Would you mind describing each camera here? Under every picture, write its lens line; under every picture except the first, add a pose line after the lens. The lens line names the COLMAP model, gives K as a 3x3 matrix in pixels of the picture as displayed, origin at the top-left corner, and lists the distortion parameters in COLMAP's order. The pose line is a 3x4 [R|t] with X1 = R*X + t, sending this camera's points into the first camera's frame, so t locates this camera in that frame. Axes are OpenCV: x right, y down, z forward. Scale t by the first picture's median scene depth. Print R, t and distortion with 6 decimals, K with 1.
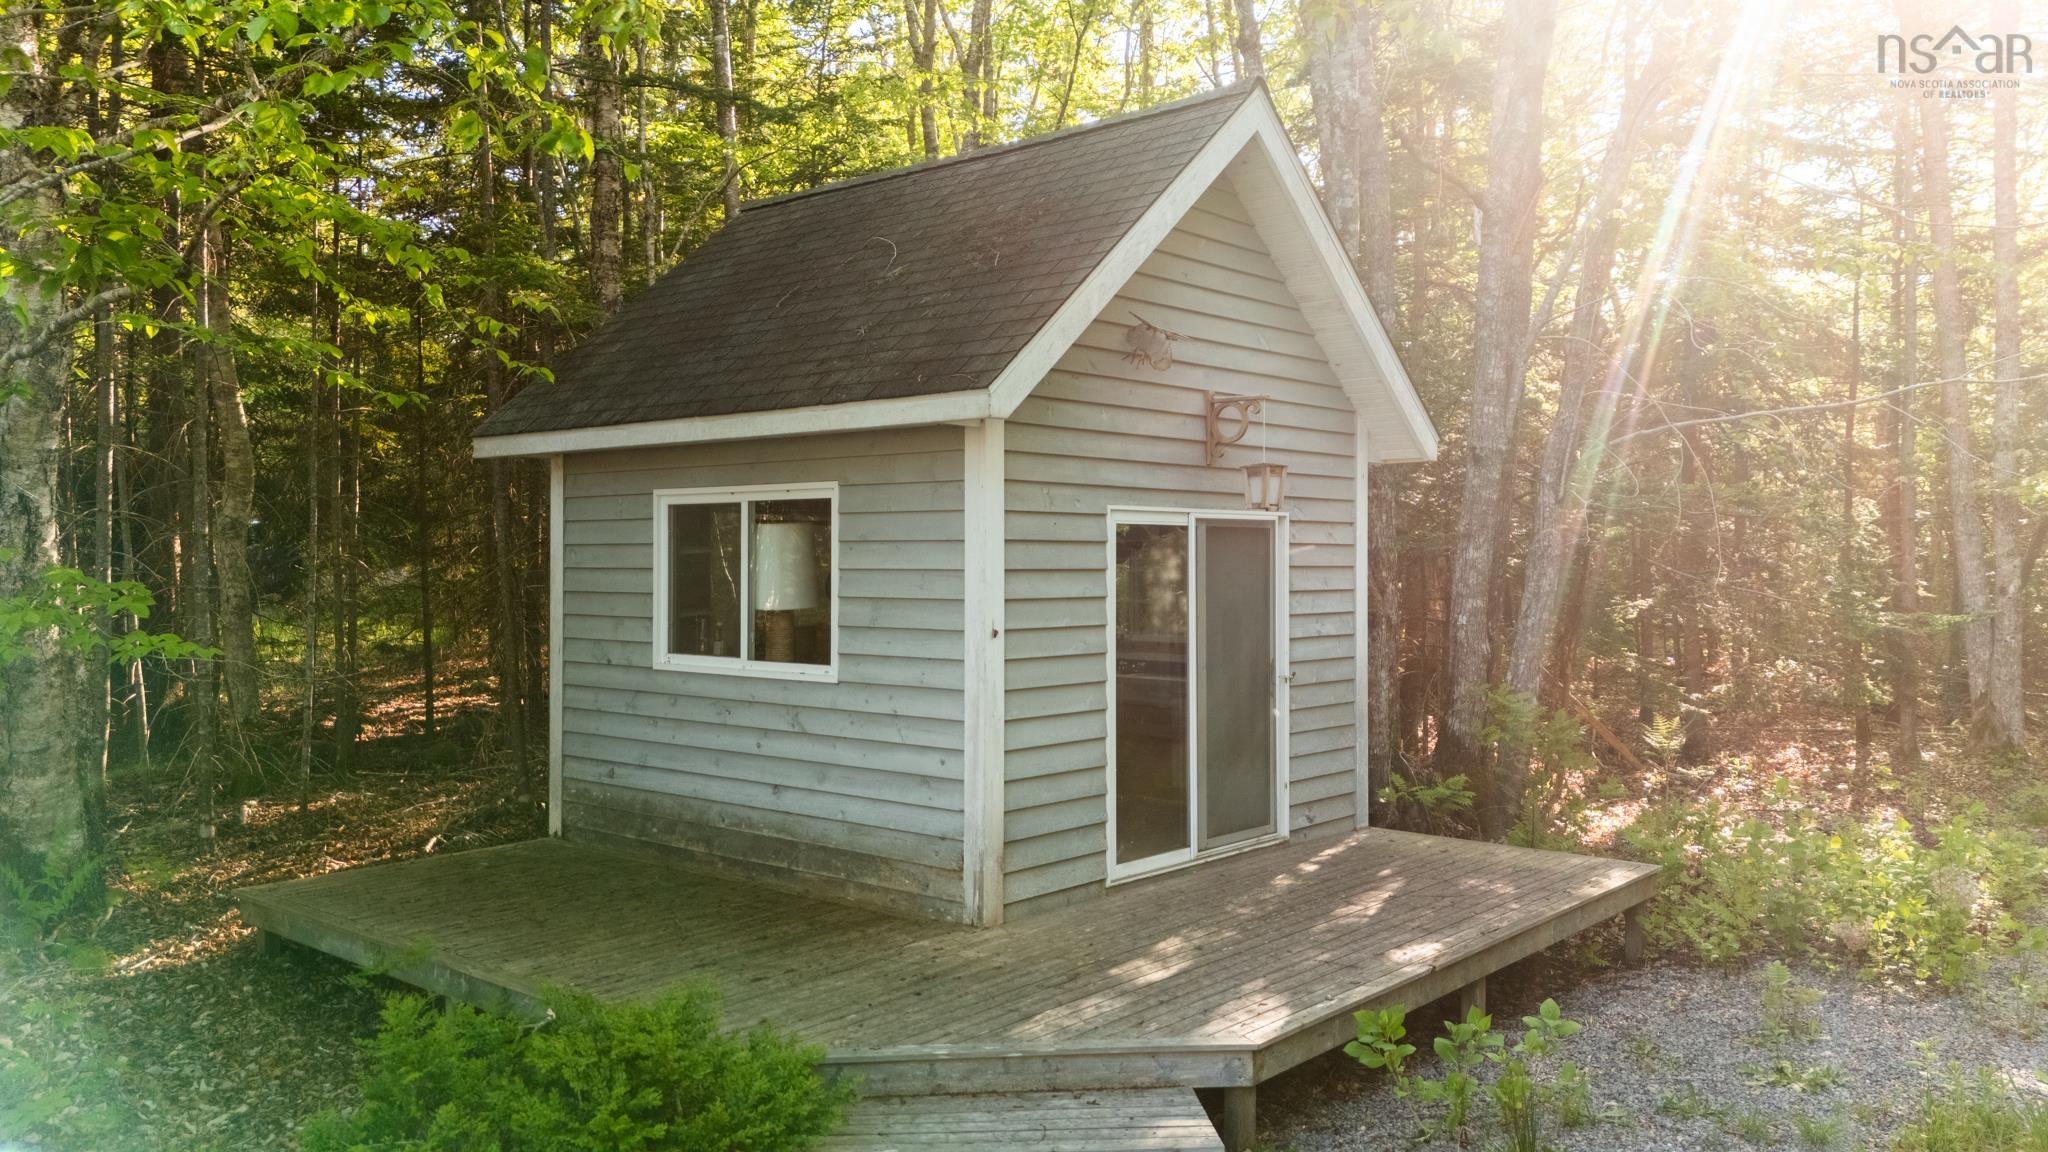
lens RADIAL K [[1531.9, 0, 1026.0], [0, 1531.9, 561.1], [0, 0, 1]] dist [0.085320, -0.080326]
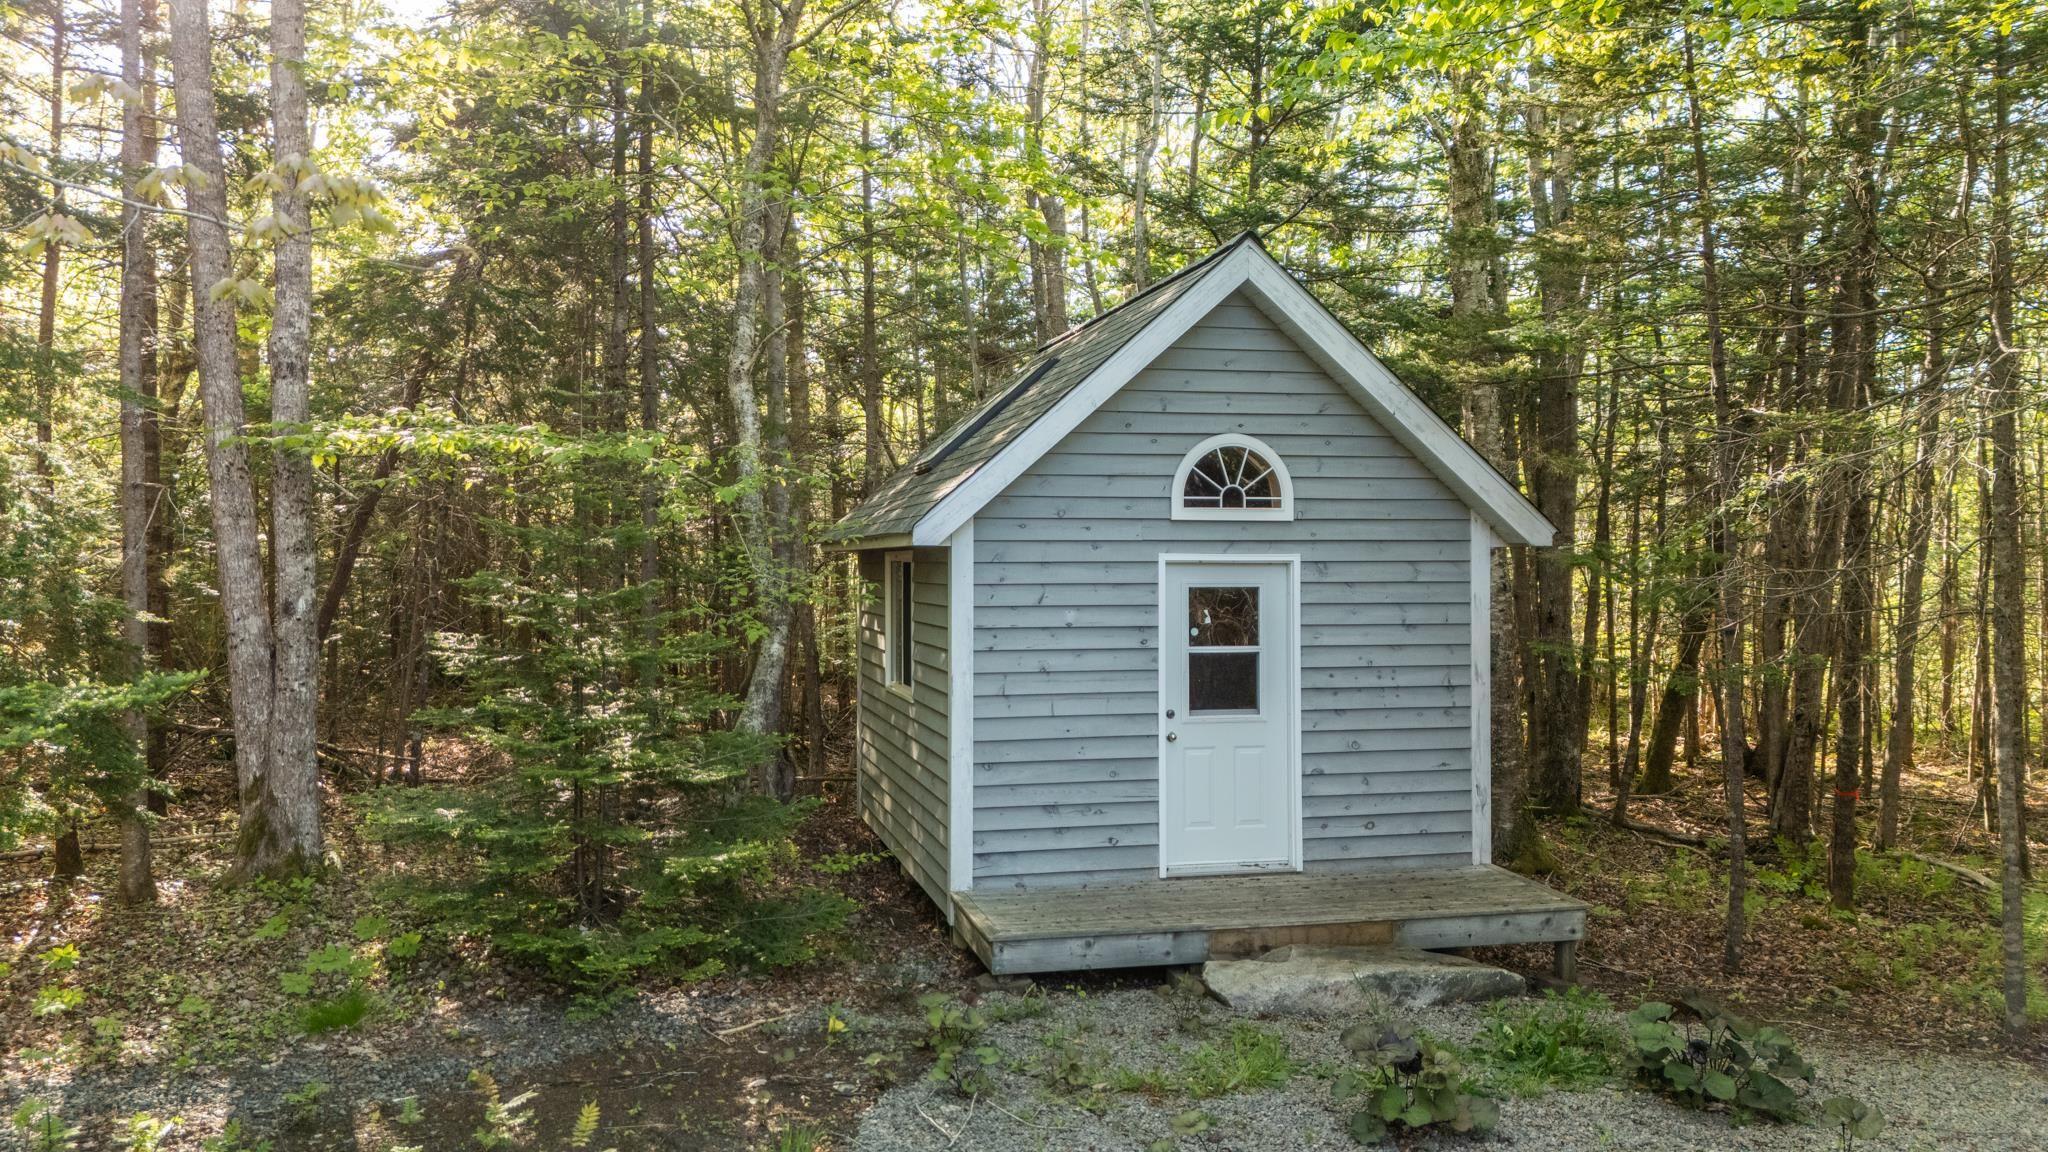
lens RADIAL K [[1531.9, 0, 1026.0], [0, 1531.9, 561.1], [0, 0, 1]] dist [0.085320, -0.080326]
pose [[0.566751, -0.001315, 0.823888, 0.284136], [0.001429, 0.999999, 0.000613, 0.000571], [-0.823888, 0.000830, 0.566752, 0.413335]]
